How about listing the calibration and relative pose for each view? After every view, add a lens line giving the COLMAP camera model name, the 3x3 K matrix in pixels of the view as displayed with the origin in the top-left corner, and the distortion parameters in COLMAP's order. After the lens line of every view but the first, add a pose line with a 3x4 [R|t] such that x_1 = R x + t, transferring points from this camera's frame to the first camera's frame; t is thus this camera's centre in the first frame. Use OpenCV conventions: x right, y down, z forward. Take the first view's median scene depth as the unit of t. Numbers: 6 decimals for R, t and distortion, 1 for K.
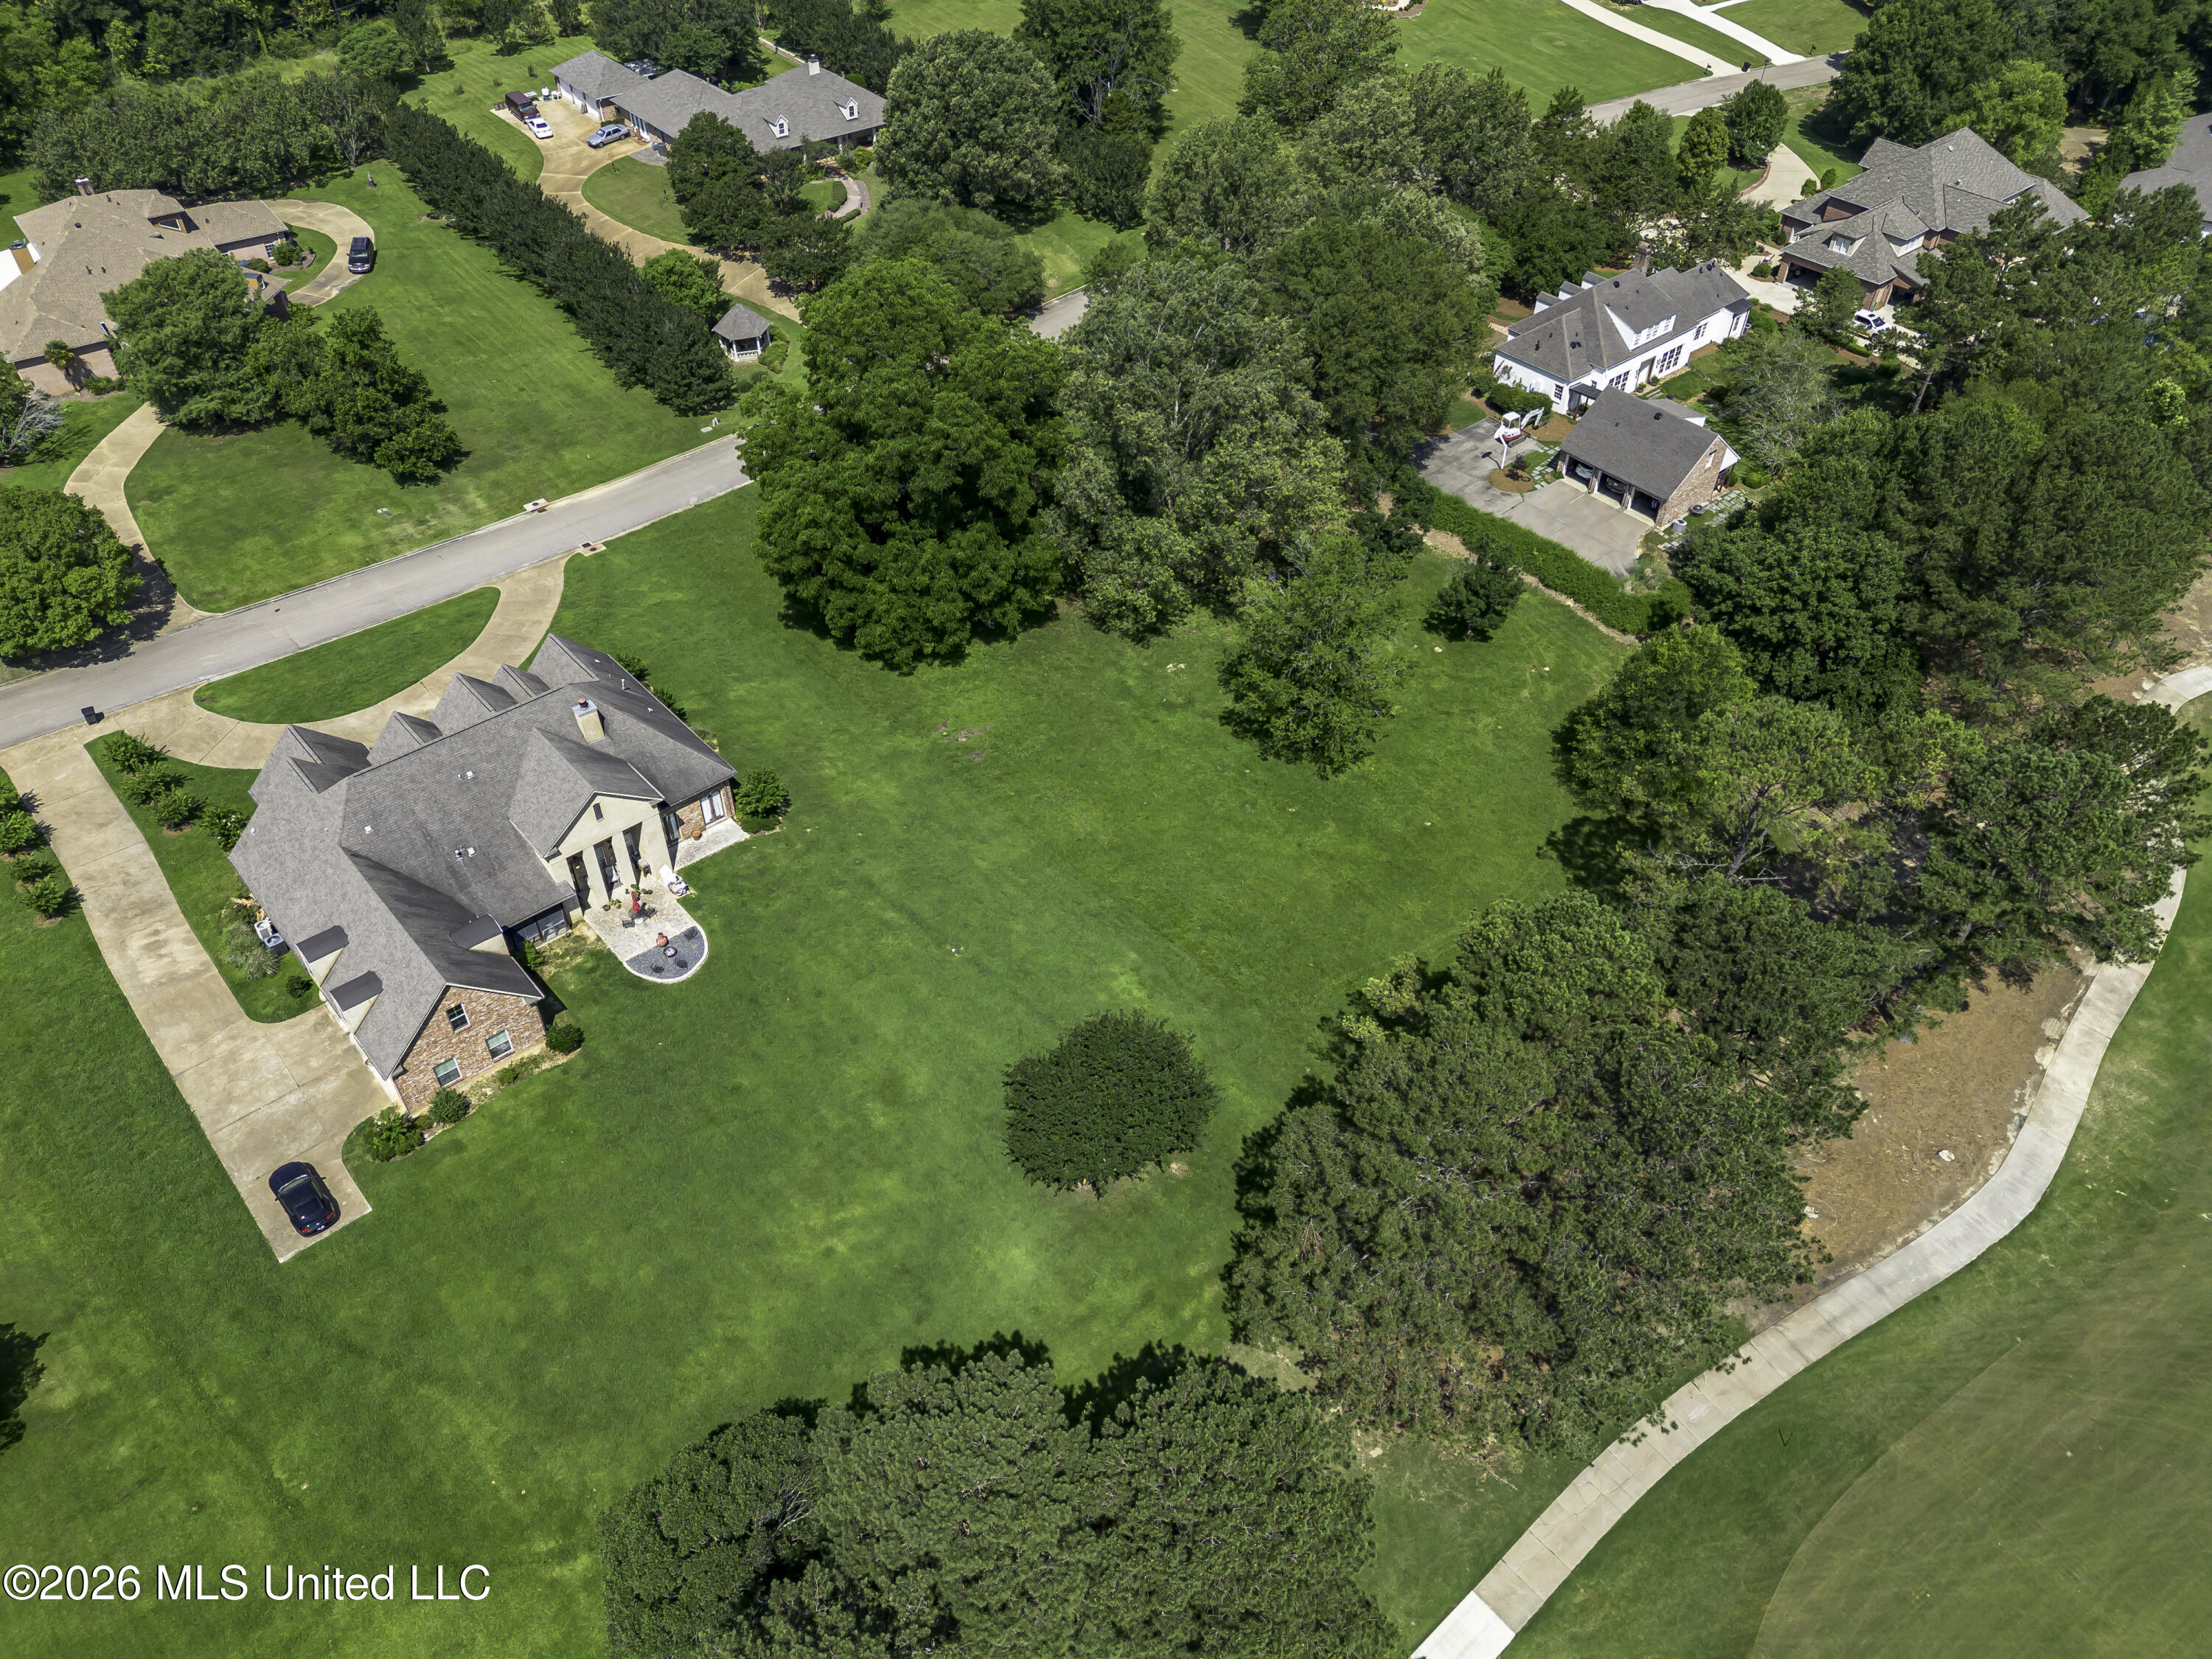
lens RADIAL K [[1567.2, 0, 1106.0], [0, 1567.2, 829.5], [0, 0, 1]] dist [0.060078, -0.046372]
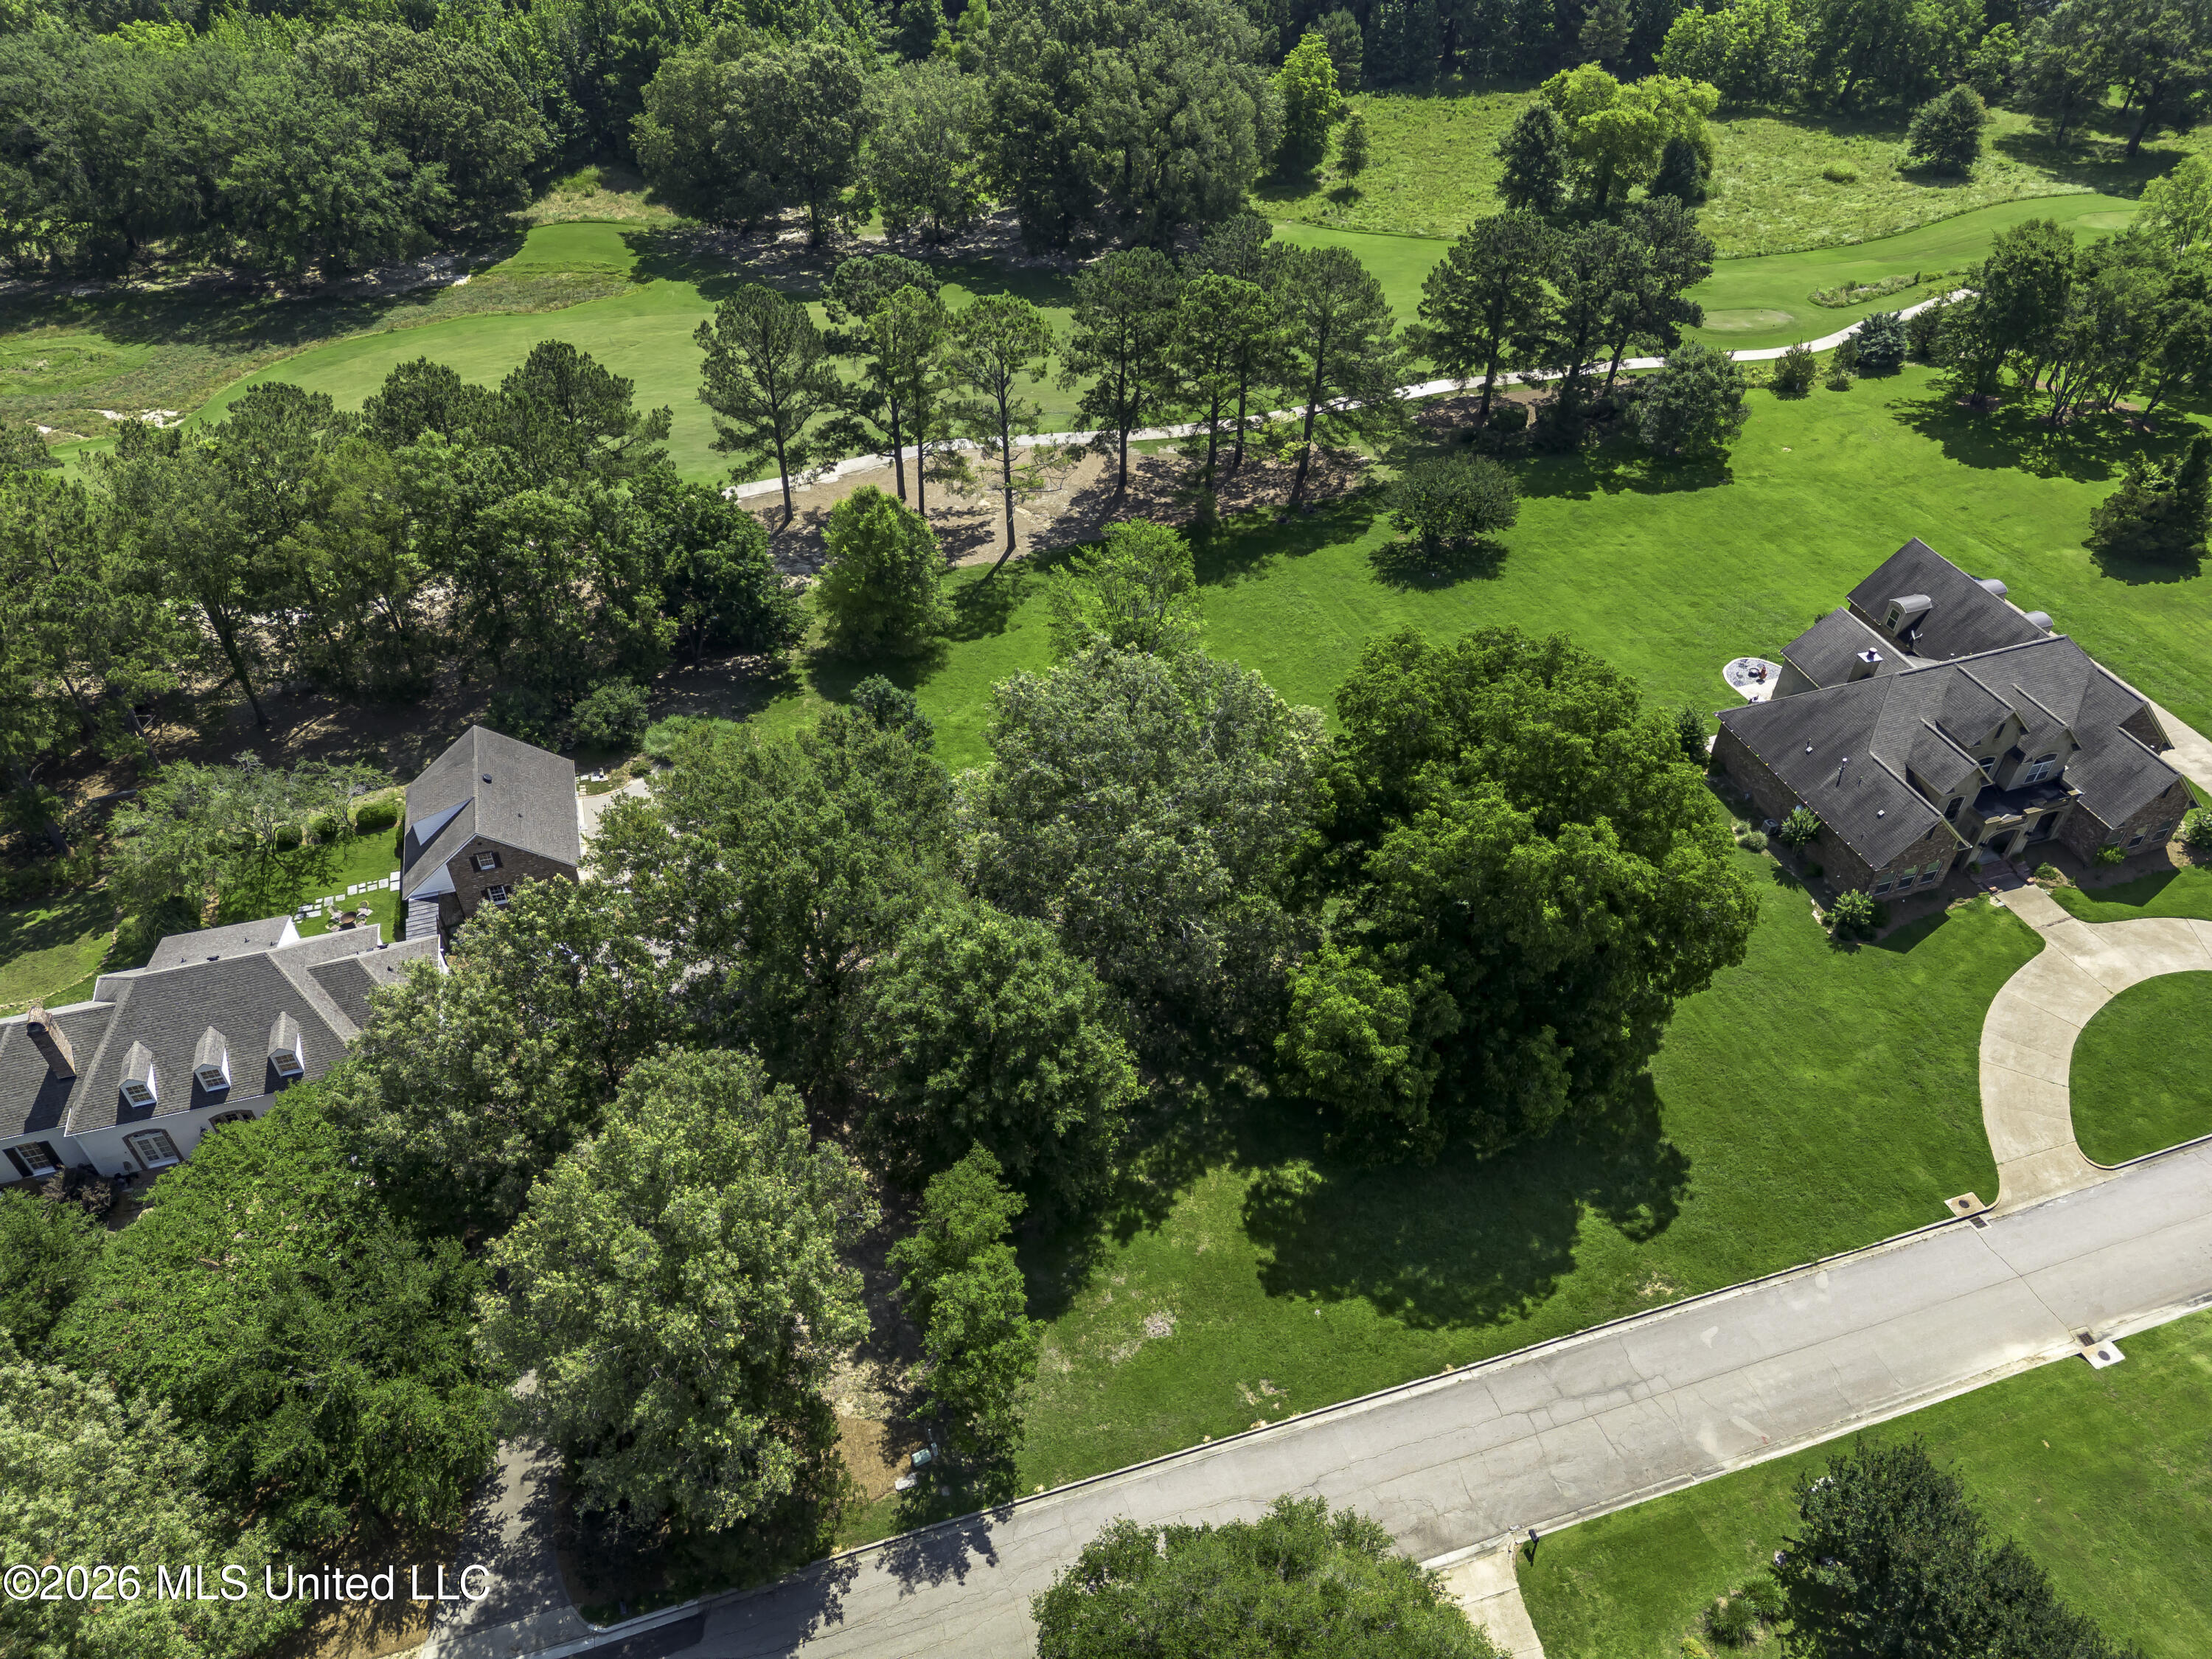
lens RADIAL K [[1567.2, 0, 1106.0], [0, 1567.2, 829.5], [0, 0, 1]] dist [0.060078, -0.046372]
pose [[-0.920760, -0.276554, 0.275171, -0.172705], [0.247363, 0.131574, 0.959948, -1.176979], [-0.301683, 0.951949, -0.052739, 1.269223]]
